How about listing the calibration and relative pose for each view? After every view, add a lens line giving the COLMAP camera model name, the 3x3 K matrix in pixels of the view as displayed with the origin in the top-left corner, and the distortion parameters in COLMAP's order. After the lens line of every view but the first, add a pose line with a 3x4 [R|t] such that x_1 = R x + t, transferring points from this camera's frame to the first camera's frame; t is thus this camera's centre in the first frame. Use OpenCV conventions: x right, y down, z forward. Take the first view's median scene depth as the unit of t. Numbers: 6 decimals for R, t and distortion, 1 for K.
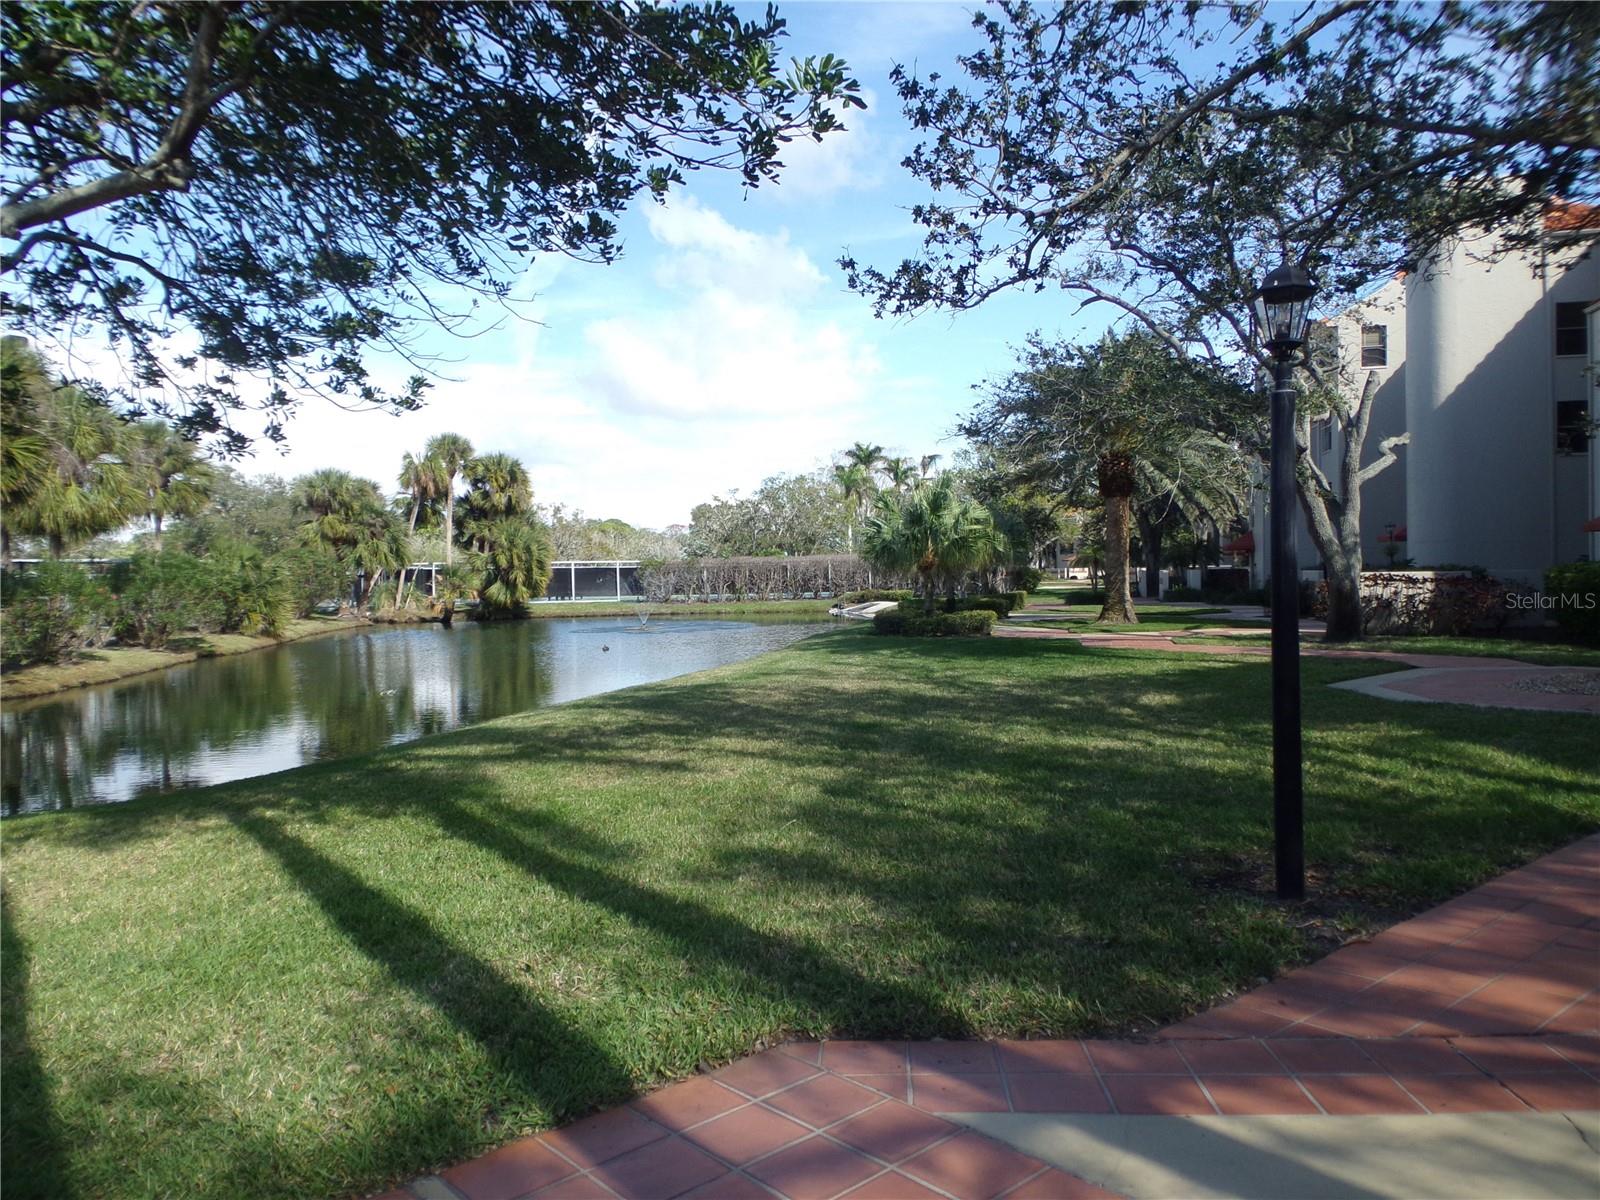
lens RADIAL K [[1125.4, 0, 817.7], [0, 1125.4, 600.8], [0, 0, 1]] dist [0.114279, -0.160619]
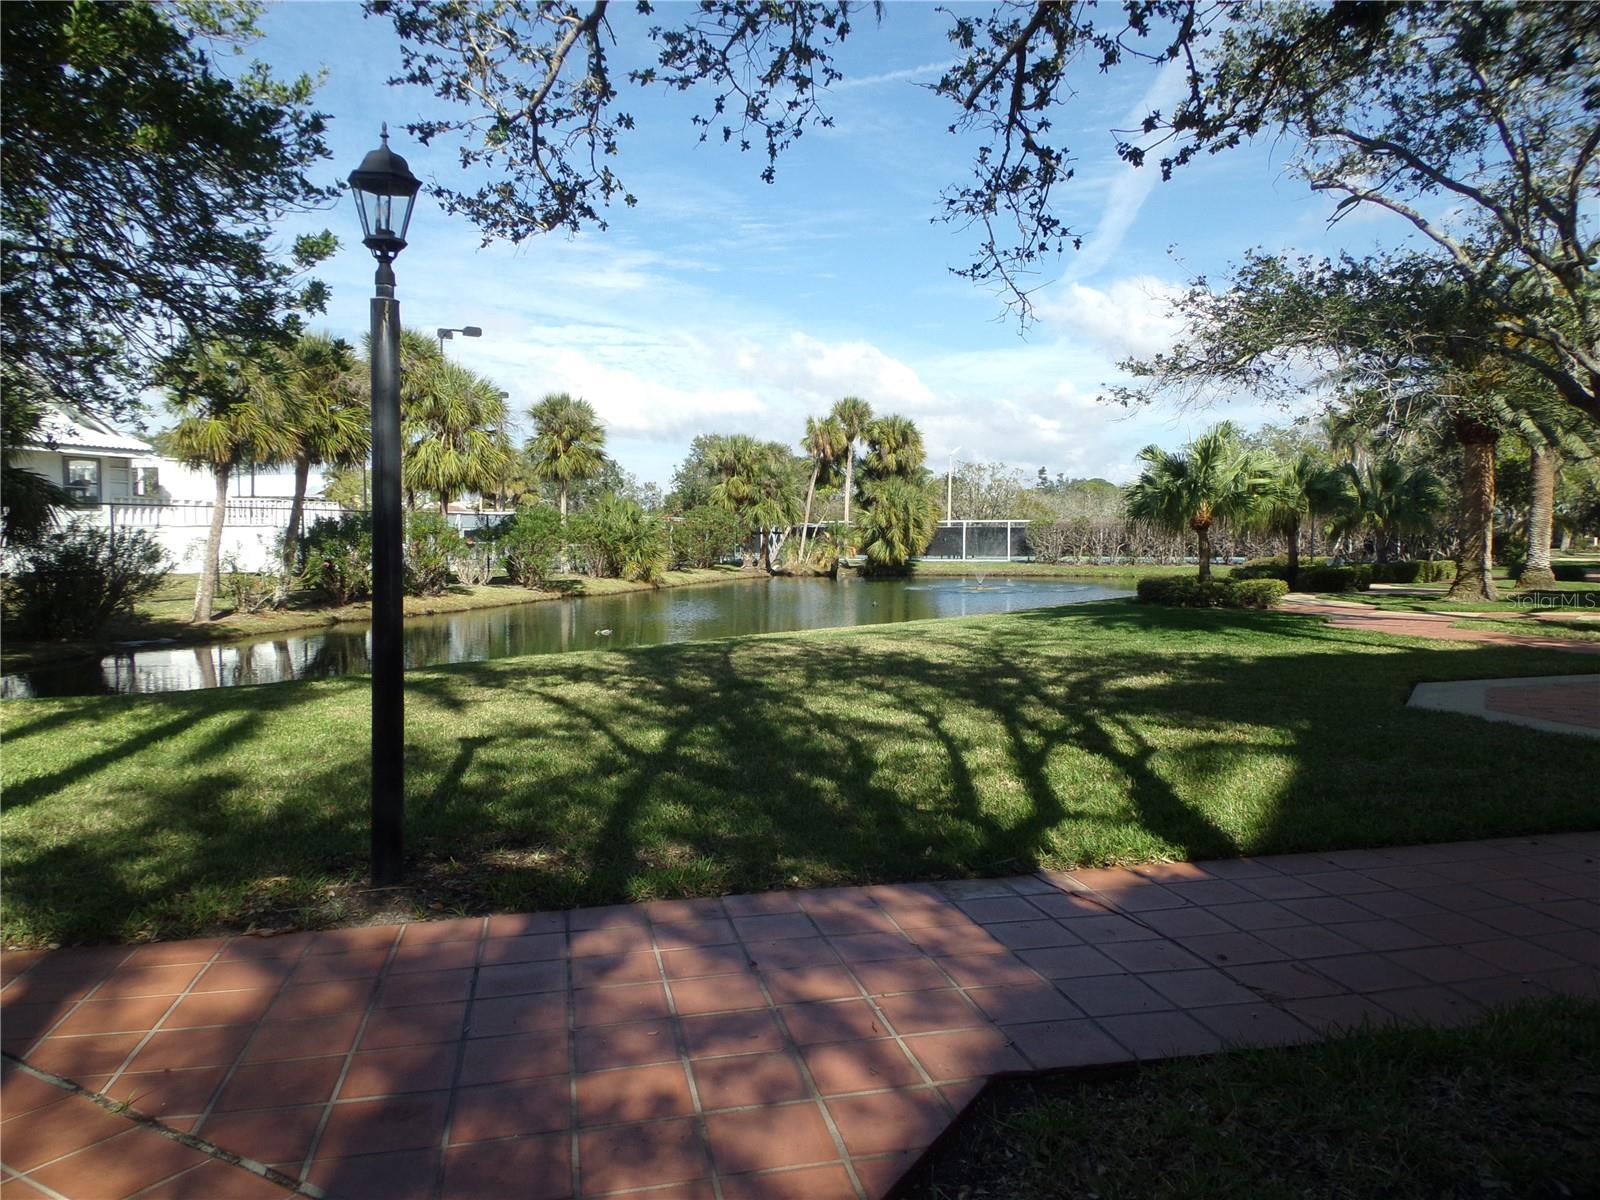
lens RADIAL K [[1125.4, 0, 808.8], [0, 1125.4, 612.2], [0, 0, 1]] dist [0.114279, -0.160619]
pose [[0.898906, 0.047213, -0.435590, 0.200365], [-0.028164, 0.998348, 0.050089, -0.000071], [0.437235, -0.032757, 0.898750, 0.062641]]
